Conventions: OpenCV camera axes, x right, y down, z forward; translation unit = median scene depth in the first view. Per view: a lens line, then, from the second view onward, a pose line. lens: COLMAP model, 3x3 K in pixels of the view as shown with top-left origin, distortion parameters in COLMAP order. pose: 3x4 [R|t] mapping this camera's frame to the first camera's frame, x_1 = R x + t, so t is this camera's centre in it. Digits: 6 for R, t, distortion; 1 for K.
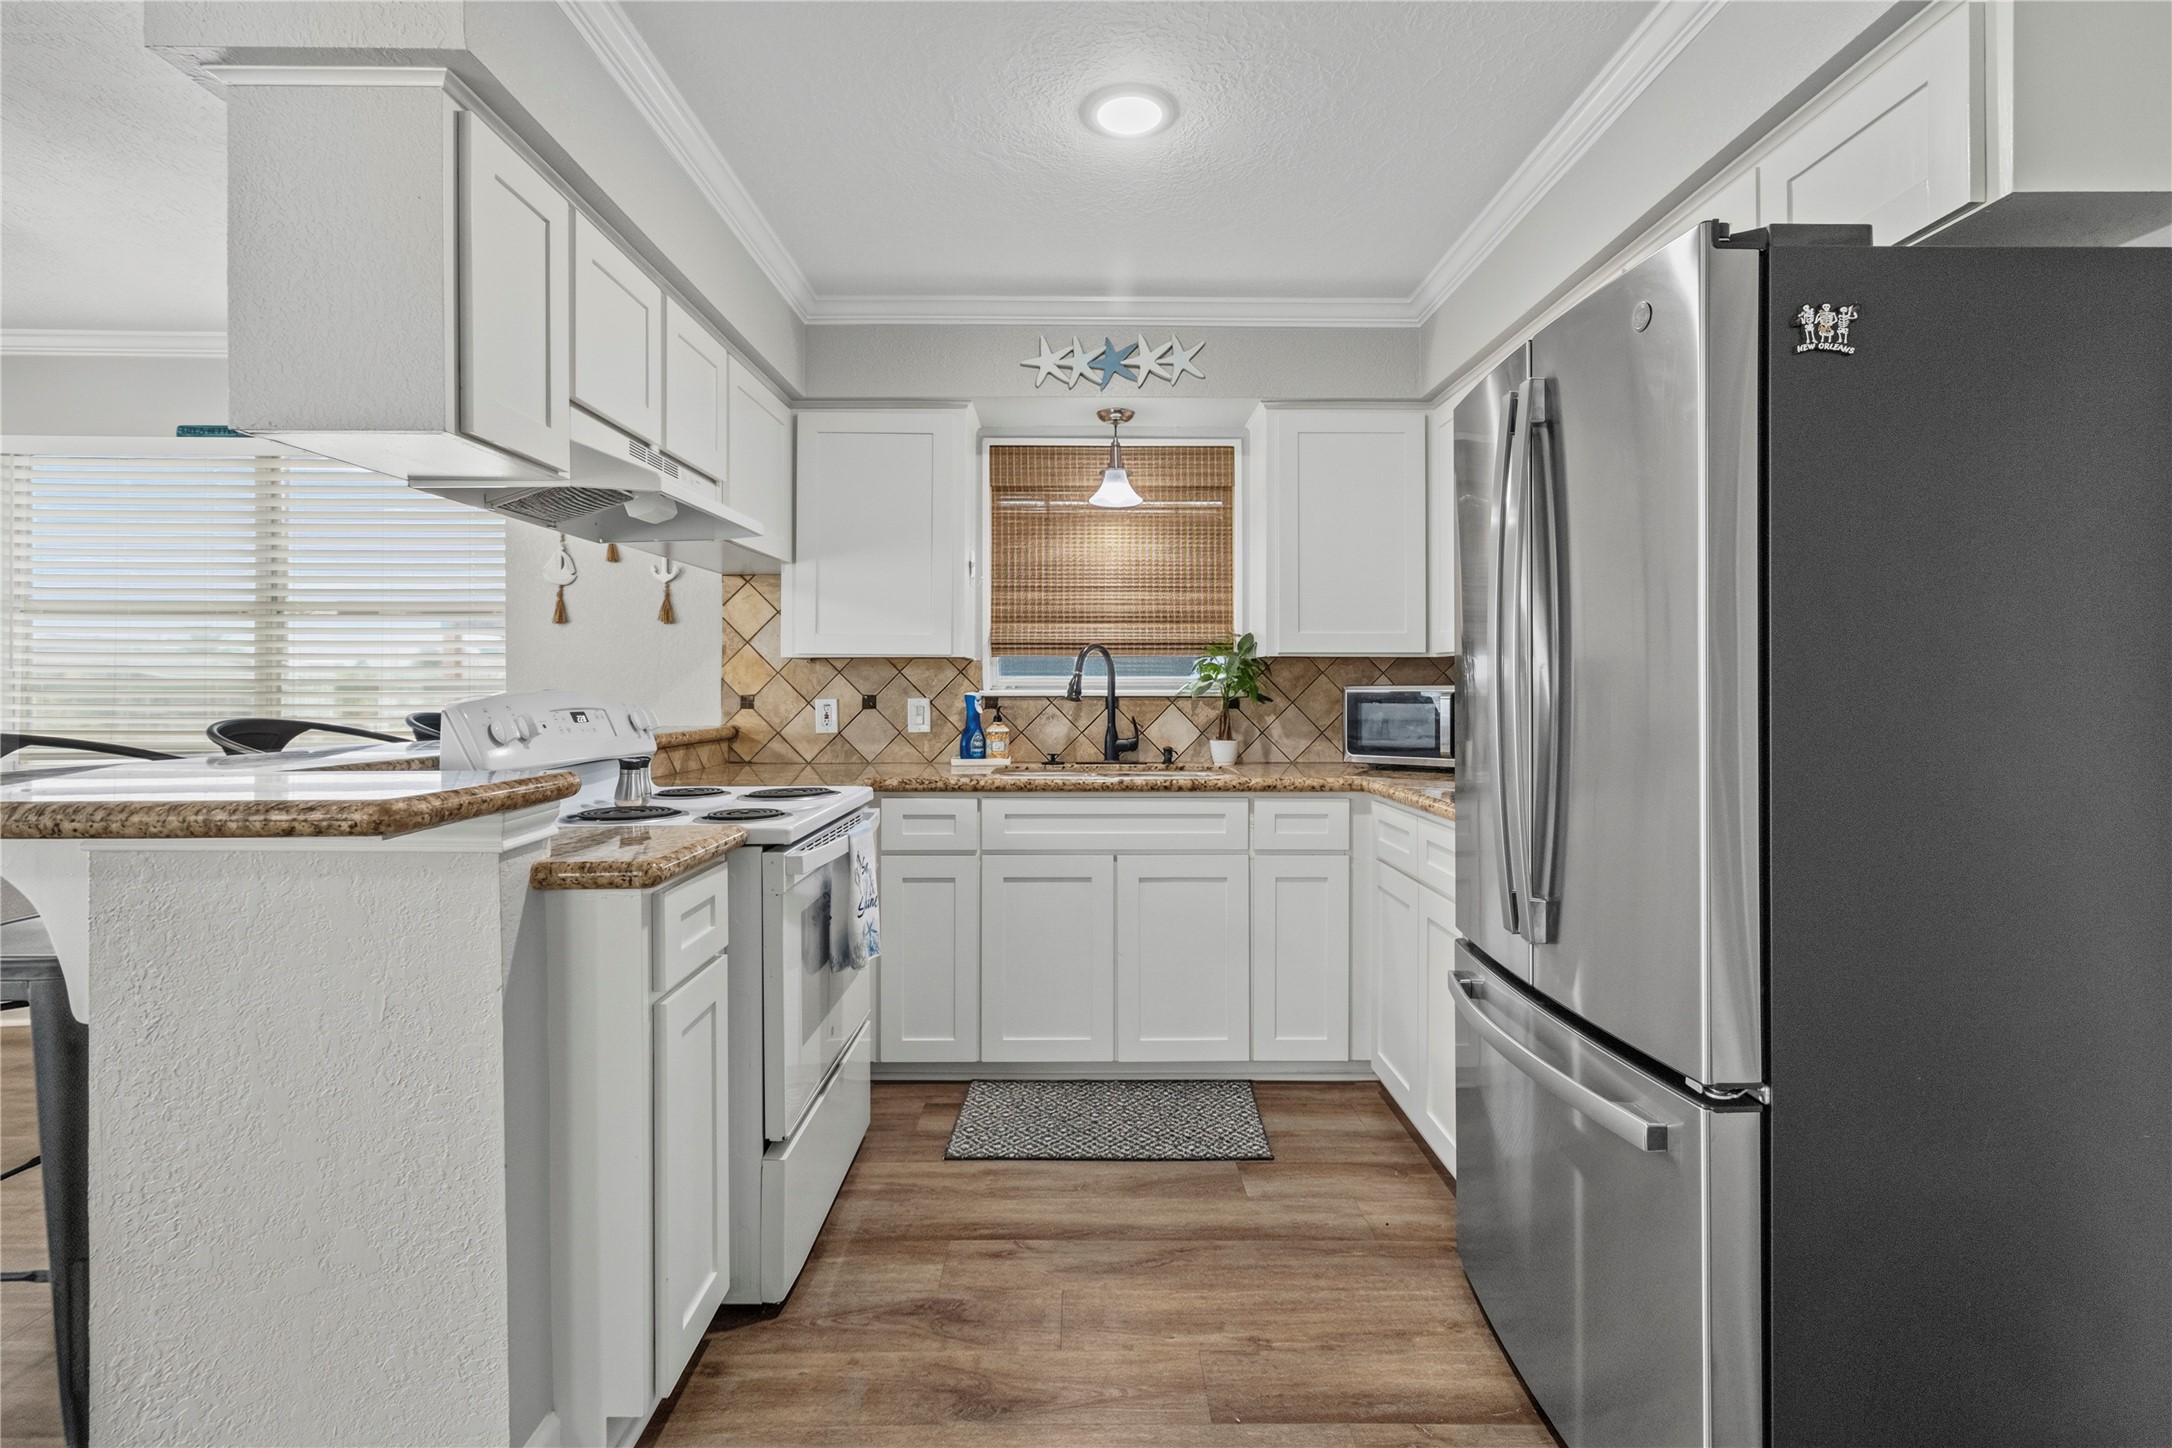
lens RADIAL K [[1002.8, 0, 1085.8], [0, 1002.8, 688.0], [0, 0, 1]] dist [0.000477, -0.000335]
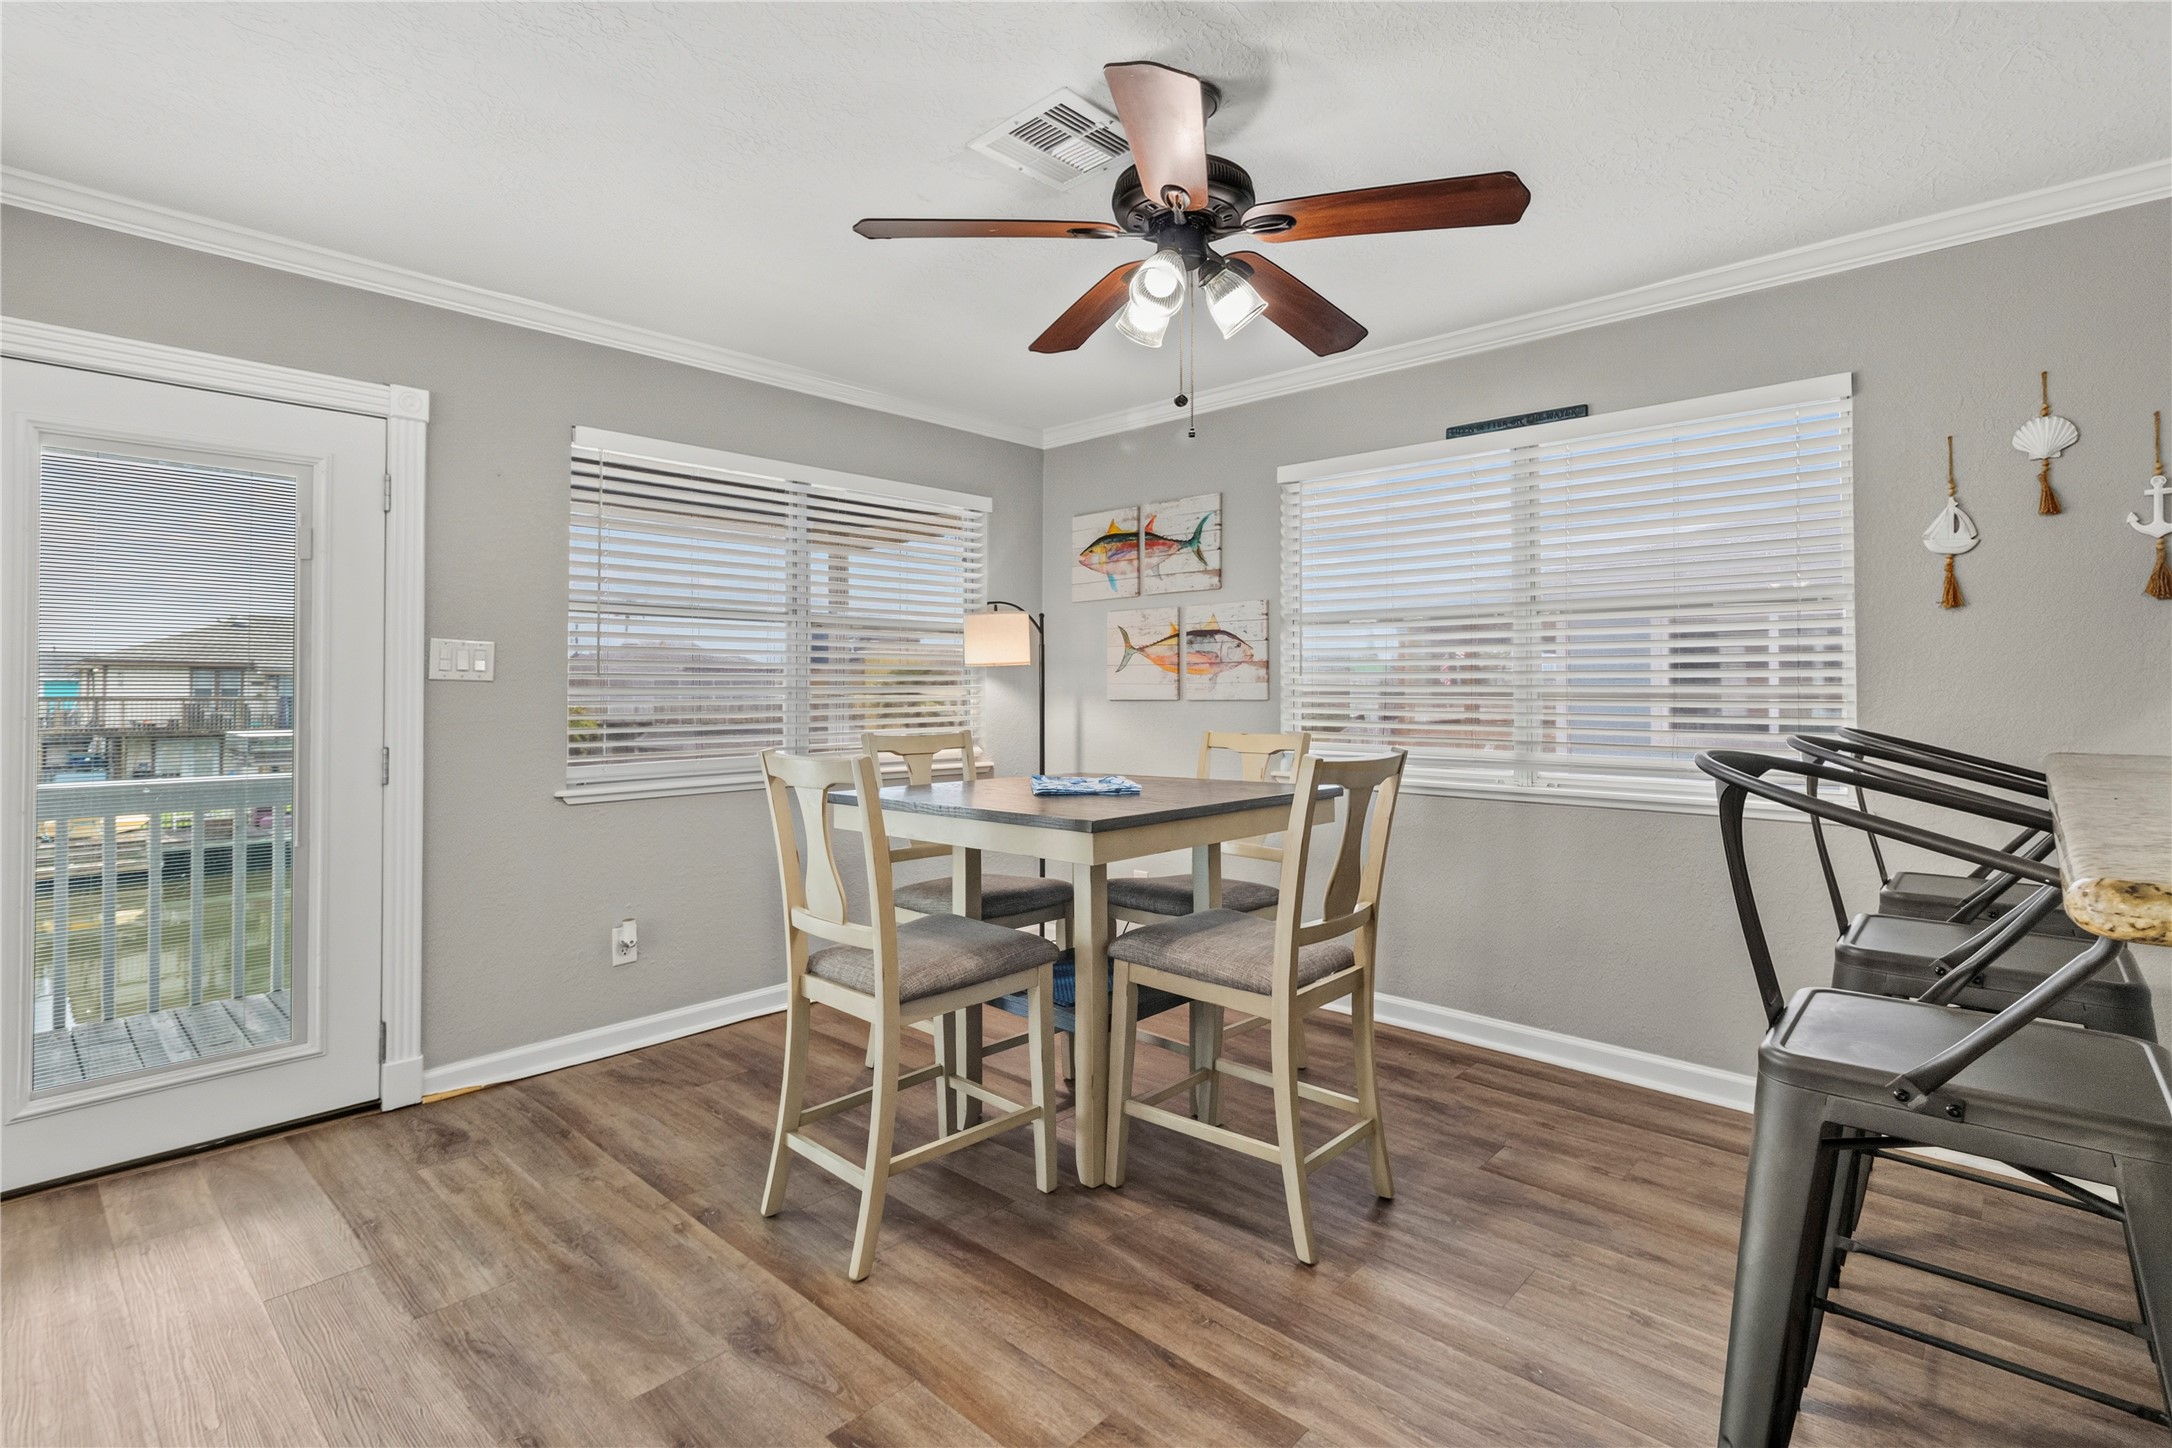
lens RADIAL K [[1021.4, 0, 1086.5], [0, 1021.4, 674.0], [0, 0, 1]] dist [0.001026, -0.001412]
pose [[0.727416, -0.009693, -0.686128, -0.472318], [-0.005186, 0.999794, -0.019622, 0.001444], [0.686177, 0.017831, 0.727216, 0.032573]]
